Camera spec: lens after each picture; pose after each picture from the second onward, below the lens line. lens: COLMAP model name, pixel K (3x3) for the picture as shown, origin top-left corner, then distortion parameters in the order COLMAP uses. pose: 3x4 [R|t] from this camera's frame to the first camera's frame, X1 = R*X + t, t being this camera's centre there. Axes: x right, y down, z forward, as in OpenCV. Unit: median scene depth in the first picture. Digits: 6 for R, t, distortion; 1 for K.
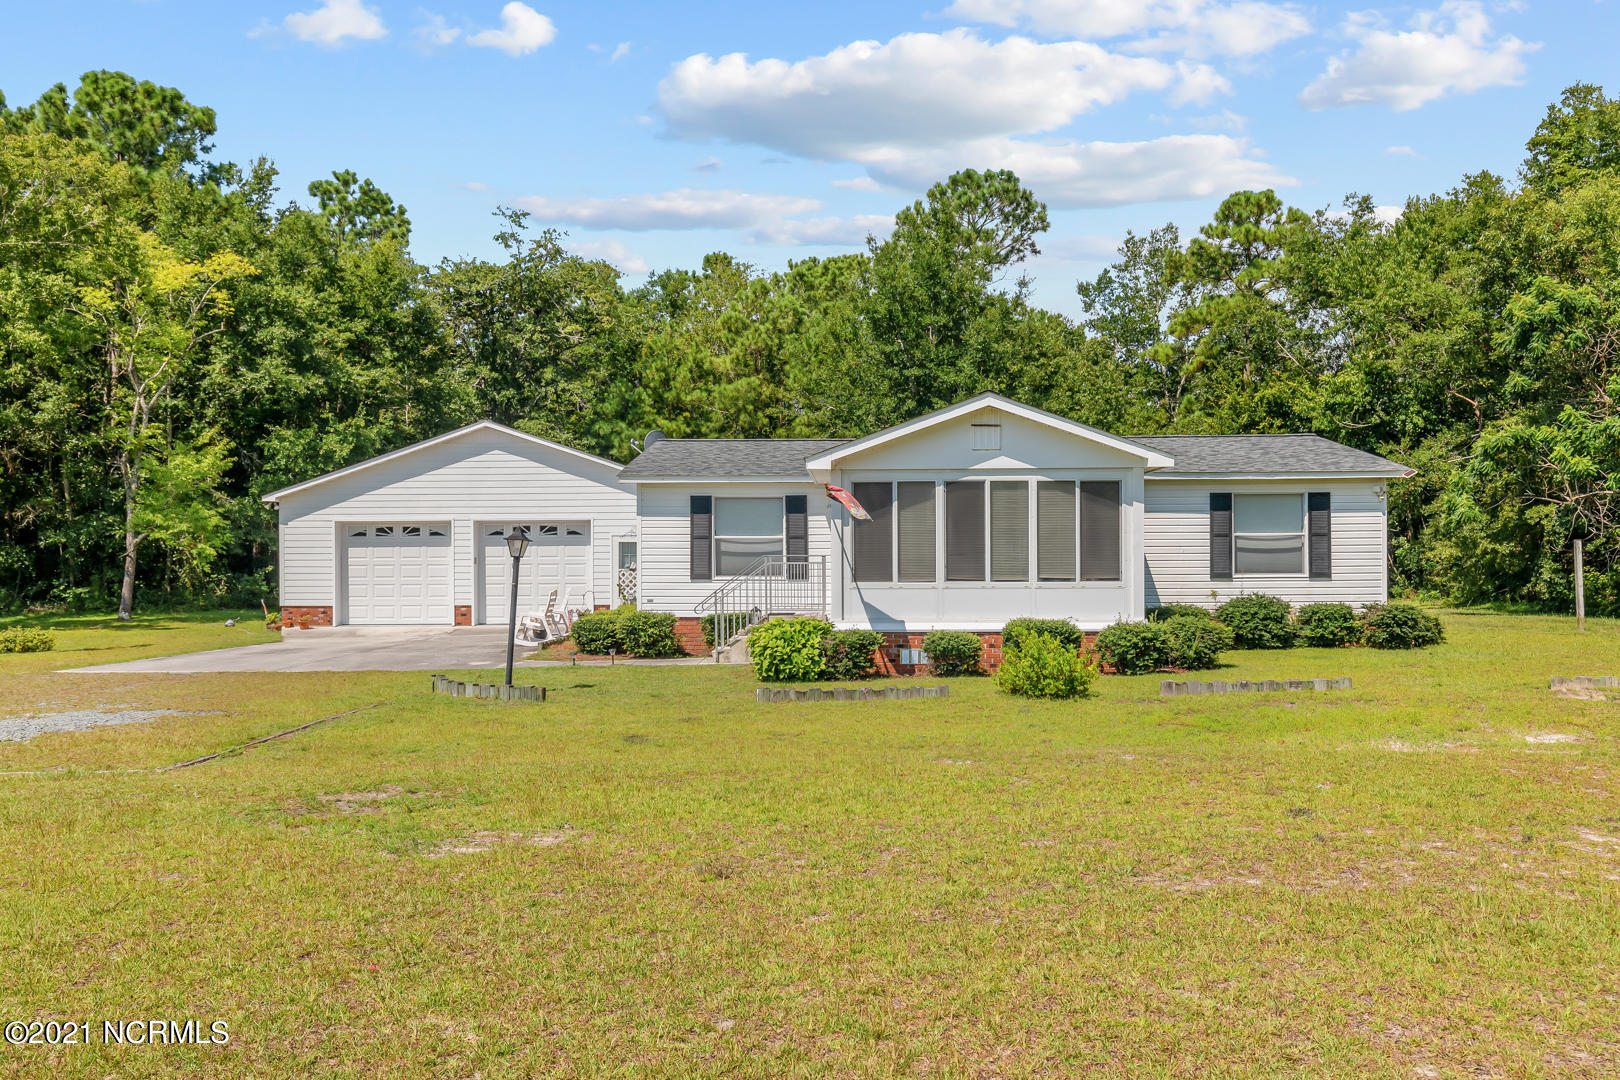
lens RADIAL K [[1318.5, 0, 805.3], [0, 1318.5, 554.6], [0, 0, 1]] dist [-0.004979, 0.020167]
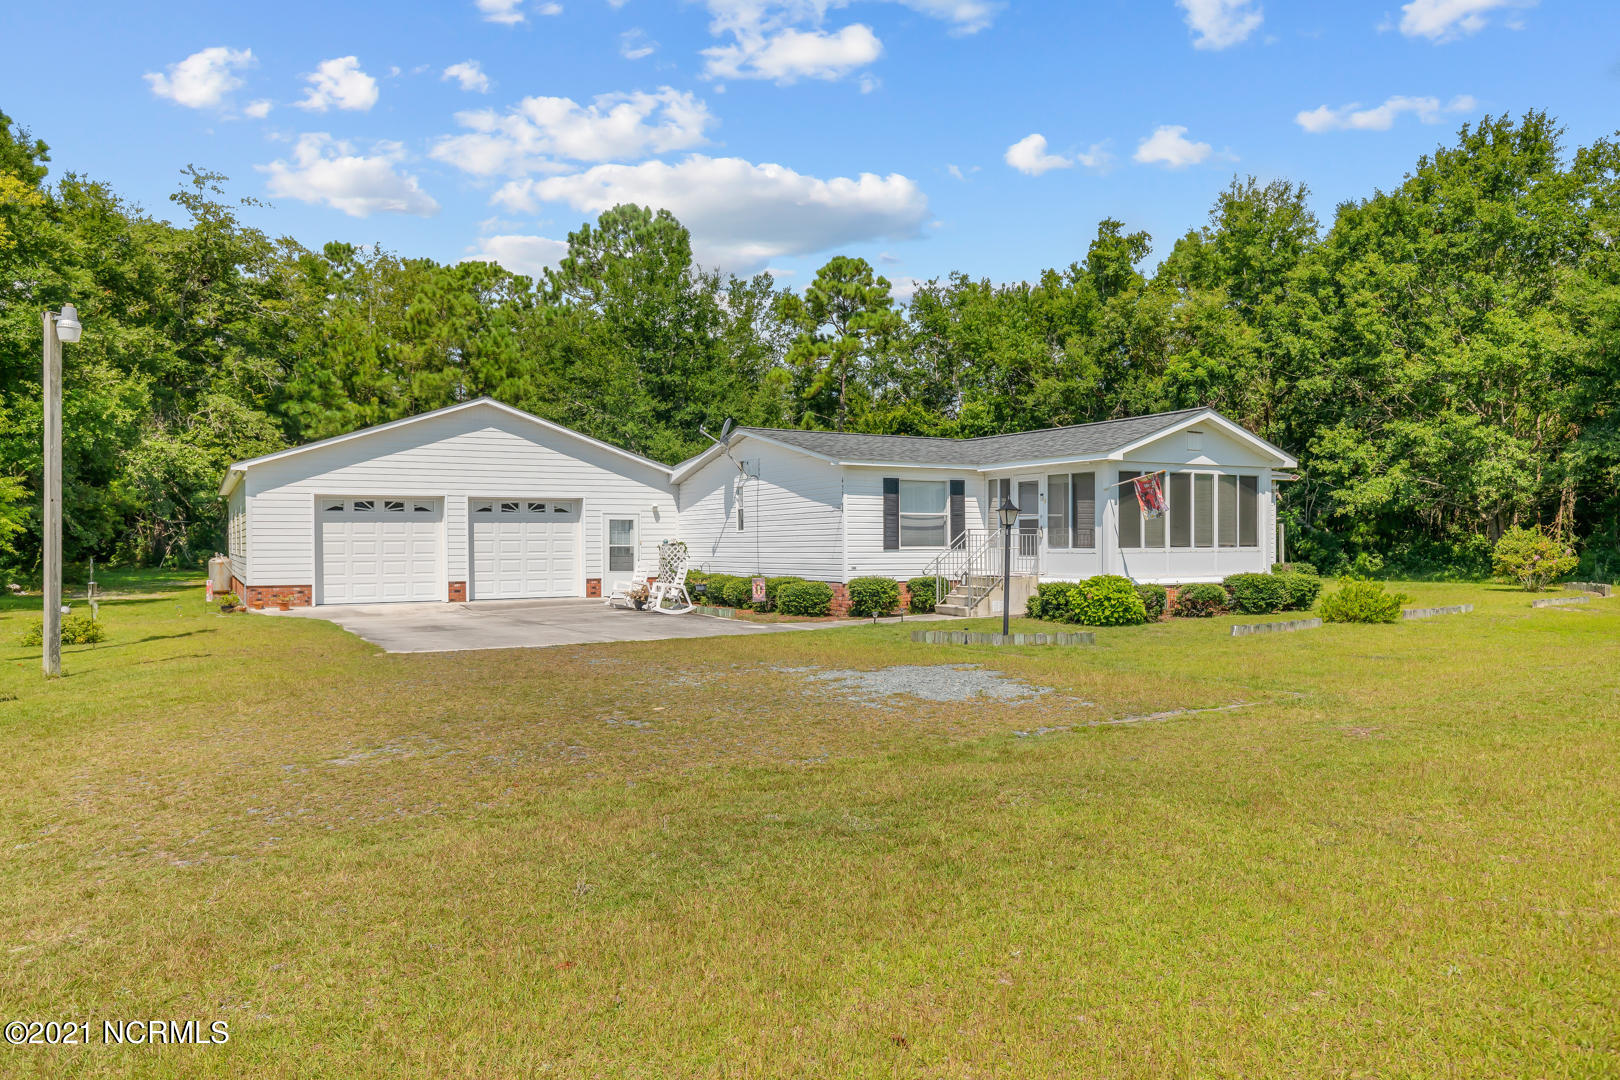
lens RADIAL K [[1124.0, 0, 819.8], [0, 1124.0, 552.3], [0, 0, 1]] dist [0.003945, 0.003778]
pose [[0.845777, -0.004402, 0.533518, -0.406177], [-0.000136, 0.999964, 0.008465, 0.007776], [-0.533536, -0.007232, 0.845746, 0.113896]]
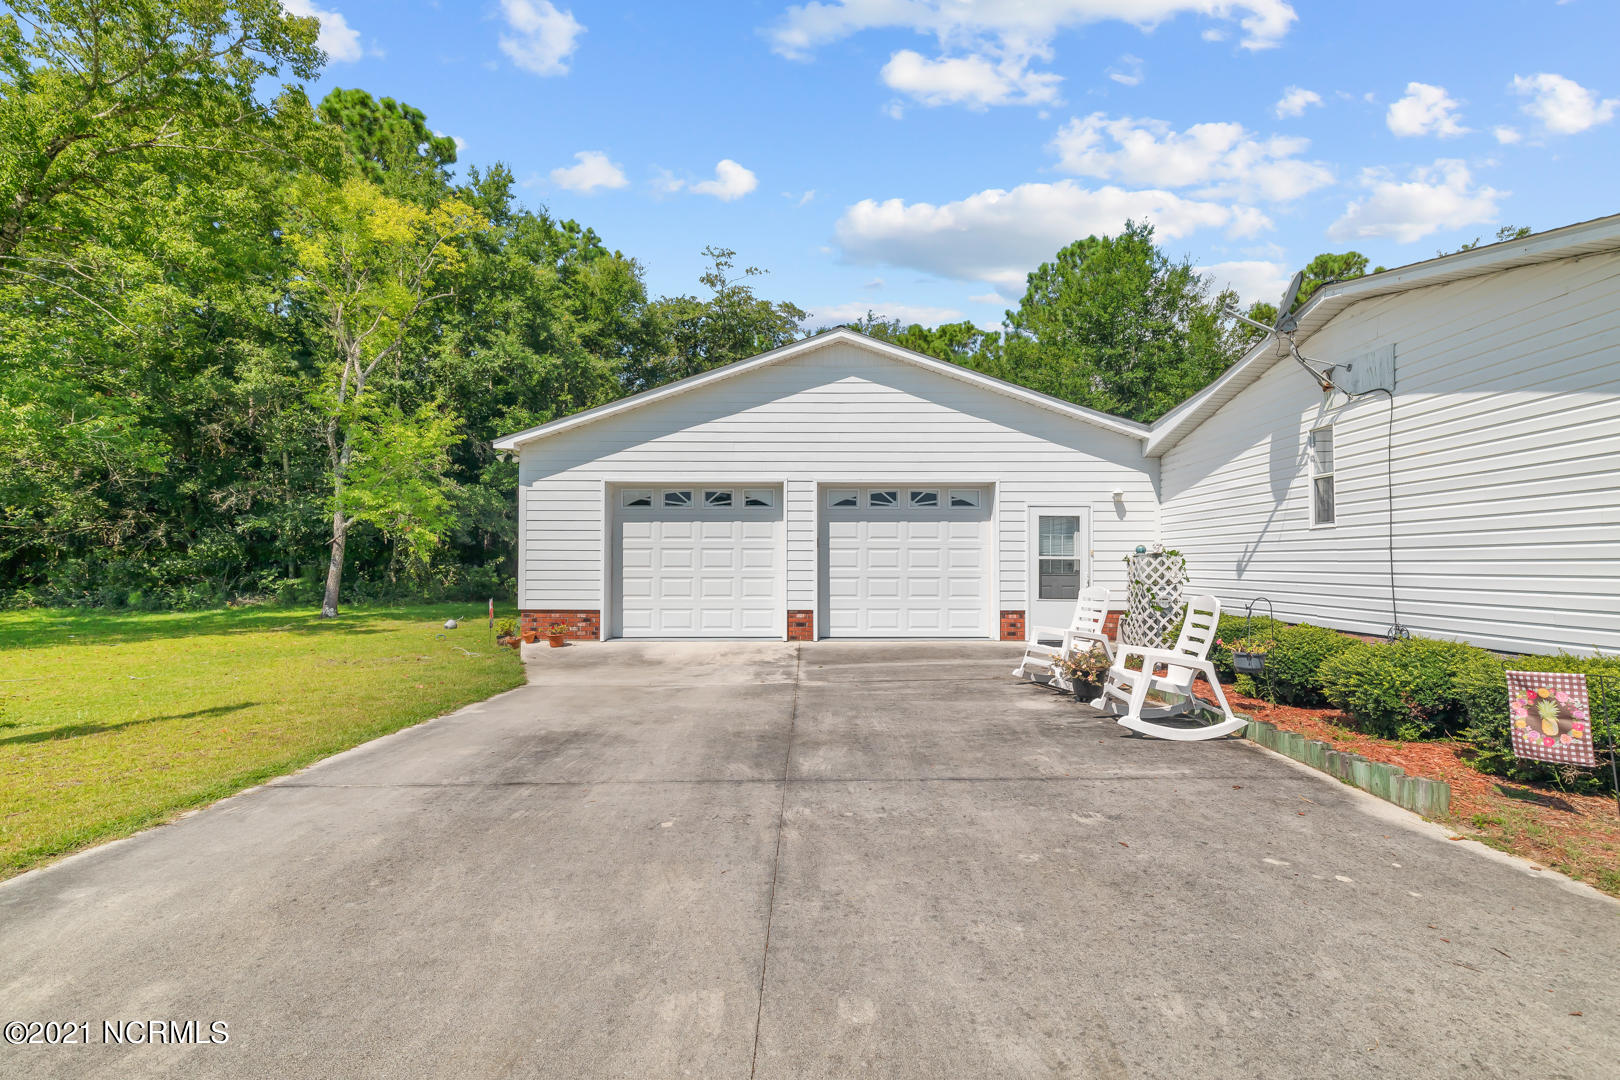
lens RADIAL K [[719.1, 0, 825.7], [0, 719.1, 547.5], [0, 0, 1]] dist [0.004276, -0.000751]
pose [[0.999166, 0.007056, 0.040230, -0.220871], [-0.006346, 0.999822, -0.017740, 0.011297], [-0.040348, 0.017470, 0.999033, 0.539018]]
